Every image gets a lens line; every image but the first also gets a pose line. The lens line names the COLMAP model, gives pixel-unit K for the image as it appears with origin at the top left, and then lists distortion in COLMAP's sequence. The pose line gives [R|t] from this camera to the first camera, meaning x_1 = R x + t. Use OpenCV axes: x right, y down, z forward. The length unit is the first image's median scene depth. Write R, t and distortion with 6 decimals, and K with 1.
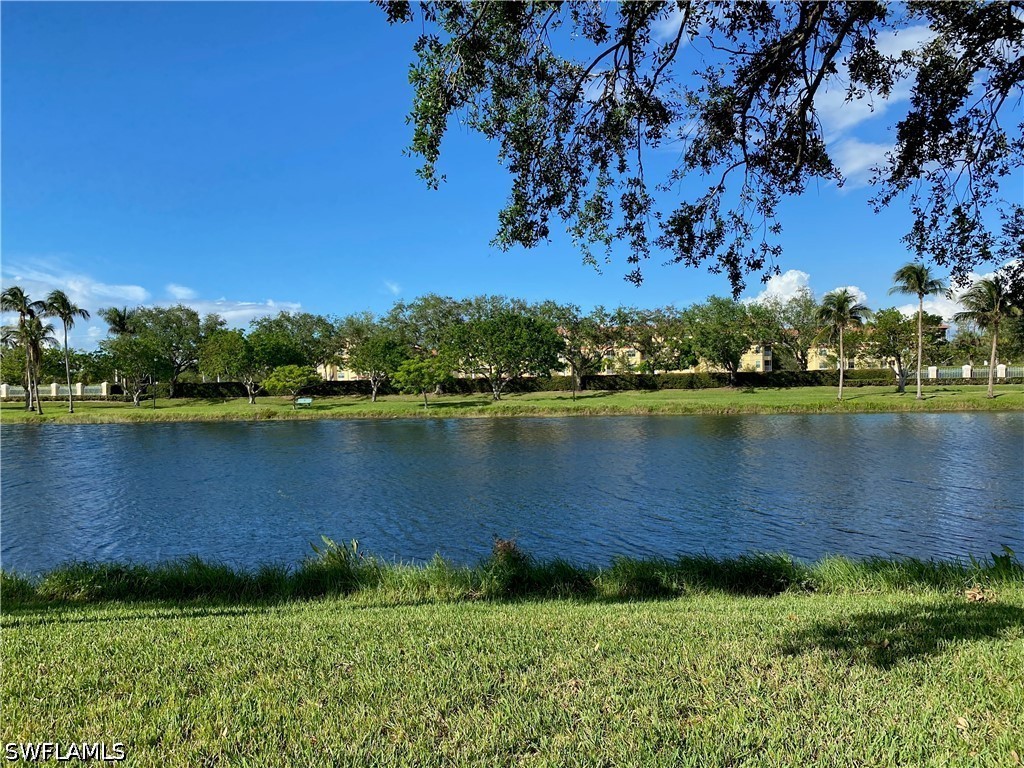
lens RADIAL K [[782.1, 0, 512.0], [0, 782.1, 384.0], [0, 0, 1]] dist [0.091266, -0.134968]
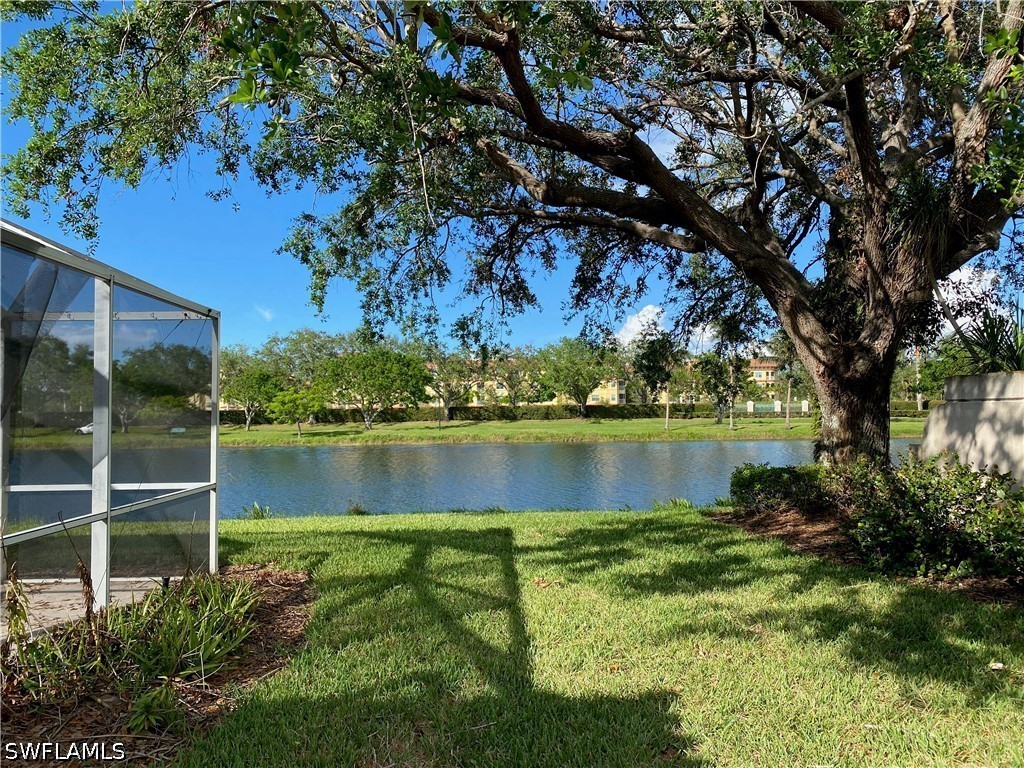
lens RADIAL K [[782.1, 0, 512.0], [0, 782.1, 384.0], [0, 0, 1]] dist [0.091266, -0.134968]
pose [[0.987668, 0.011677, 0.156124, 0.006564], [-0.005583, 0.999207, -0.039411, -0.000476], [-0.156461, 0.038053, 0.986951, -0.092468]]
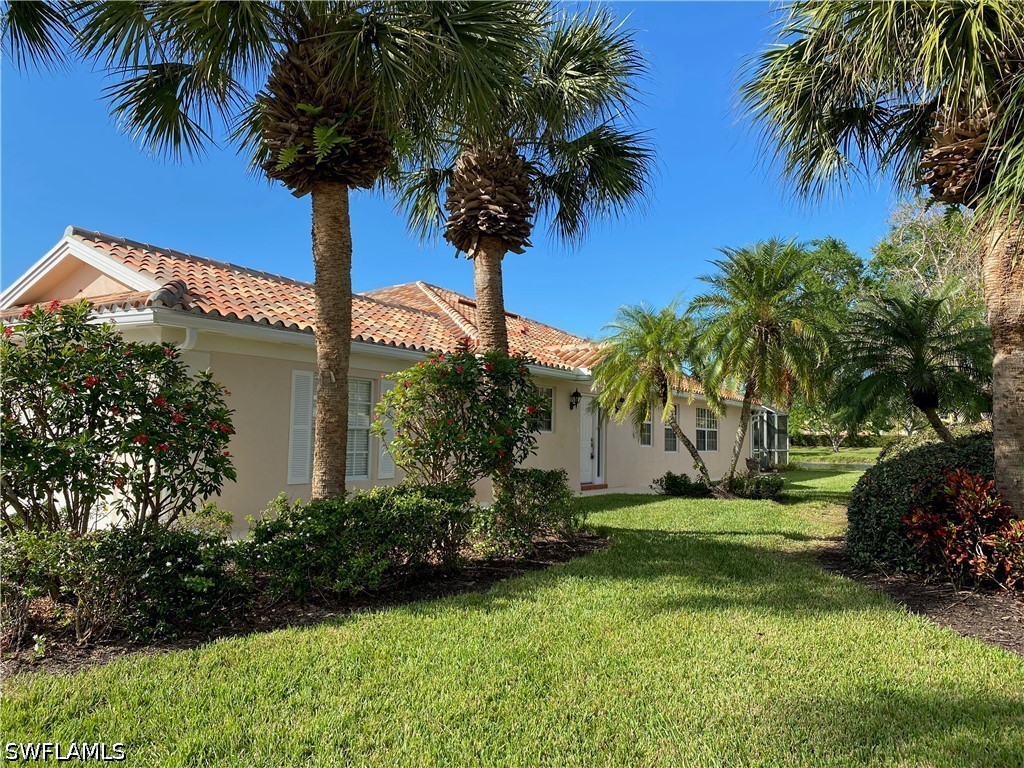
lens RADIAL K [[782.1, 0, 512.0], [0, 782.1, 384.0], [0, 0, 1]] dist [0.091266, -0.134968]
pose [[0.913438, 0.004268, -0.406956, 0.024524], [-0.031100, 0.997753, -0.059341, 0.002068], [0.405788, 0.066860, 0.911518, -0.452694]]
